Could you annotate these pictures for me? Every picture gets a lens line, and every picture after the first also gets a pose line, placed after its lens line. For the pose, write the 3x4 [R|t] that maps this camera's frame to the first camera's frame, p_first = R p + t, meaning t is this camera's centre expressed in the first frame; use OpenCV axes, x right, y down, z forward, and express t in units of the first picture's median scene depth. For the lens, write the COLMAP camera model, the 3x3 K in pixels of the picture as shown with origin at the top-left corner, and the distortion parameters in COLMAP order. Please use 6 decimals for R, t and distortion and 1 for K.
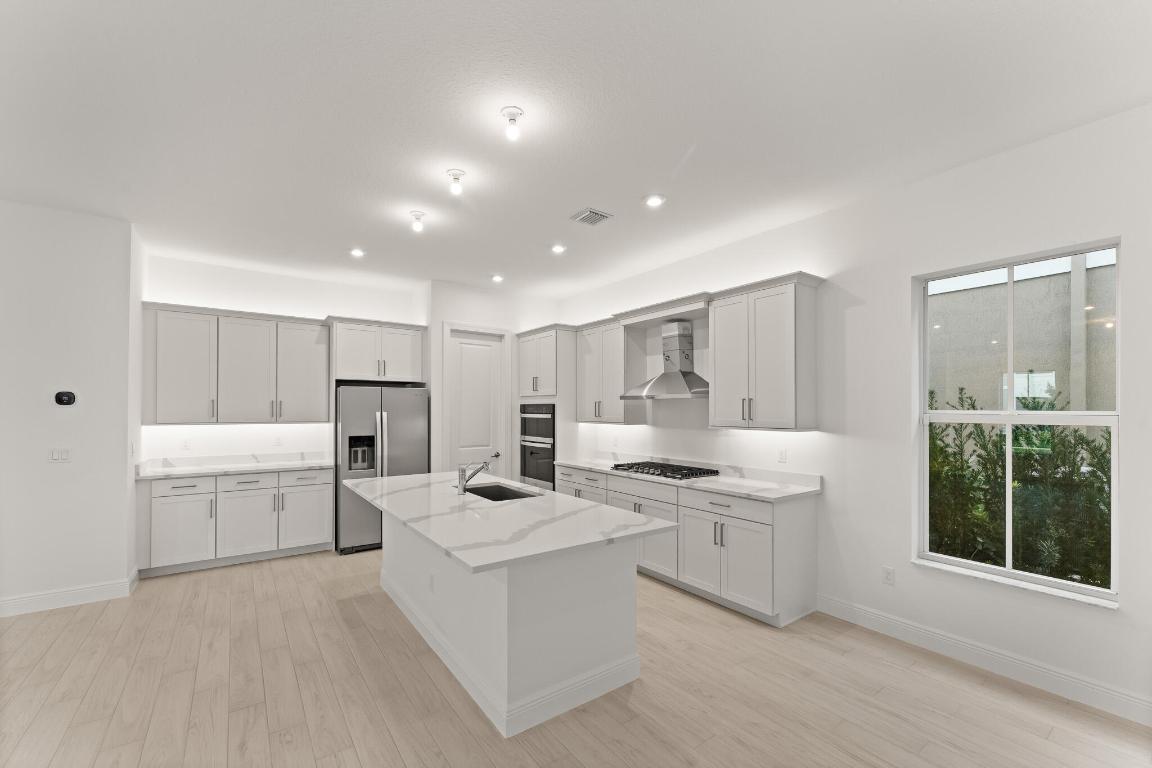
lens RADIAL K [[453.0, 0, 558.1], [0, 453.0, 417.7], [0, 0, 1]] dist [-0.003520, -0.000346]
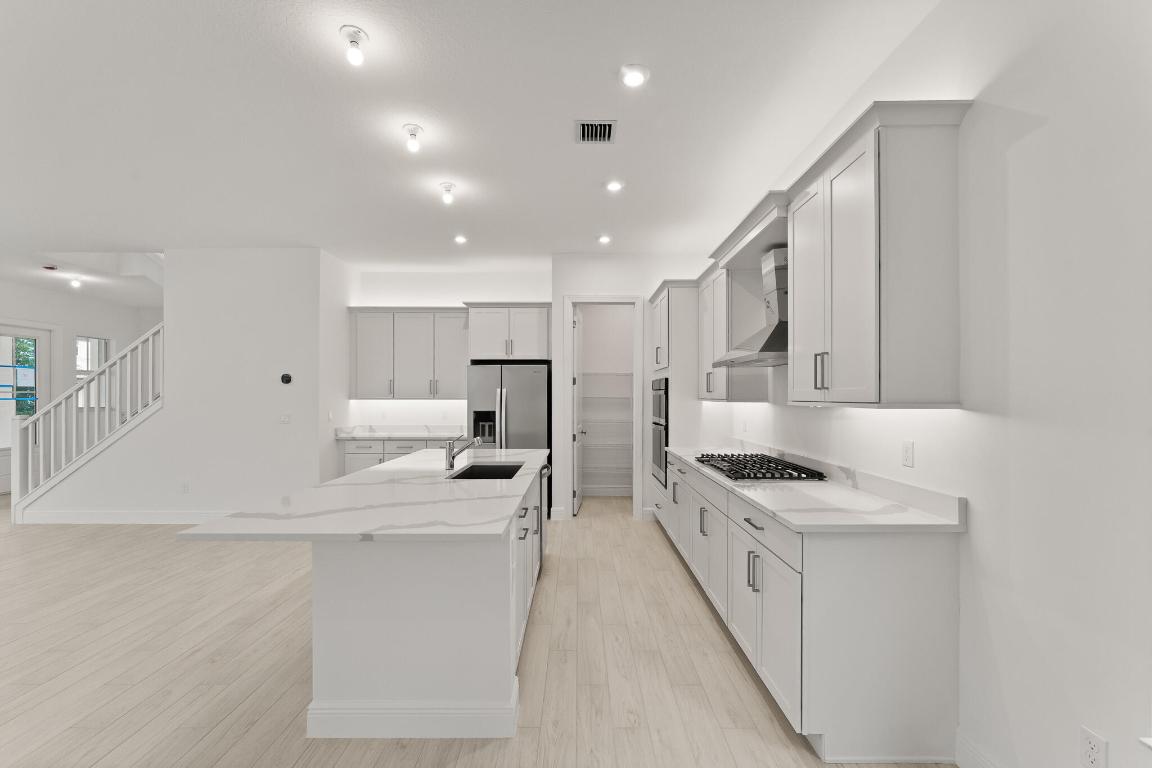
lens RADIAL K [[453.0, 0, 571.4], [0, 453.0, 403.5], [0, 0, 1]] dist [-0.003520, -0.000346]
pose [[0.825743, 0.008219, -0.563987, 0.358429], [-0.008924, 0.999959, 0.001507, 0.019336], [0.563977, 0.003788, 0.825782, 0.245013]]
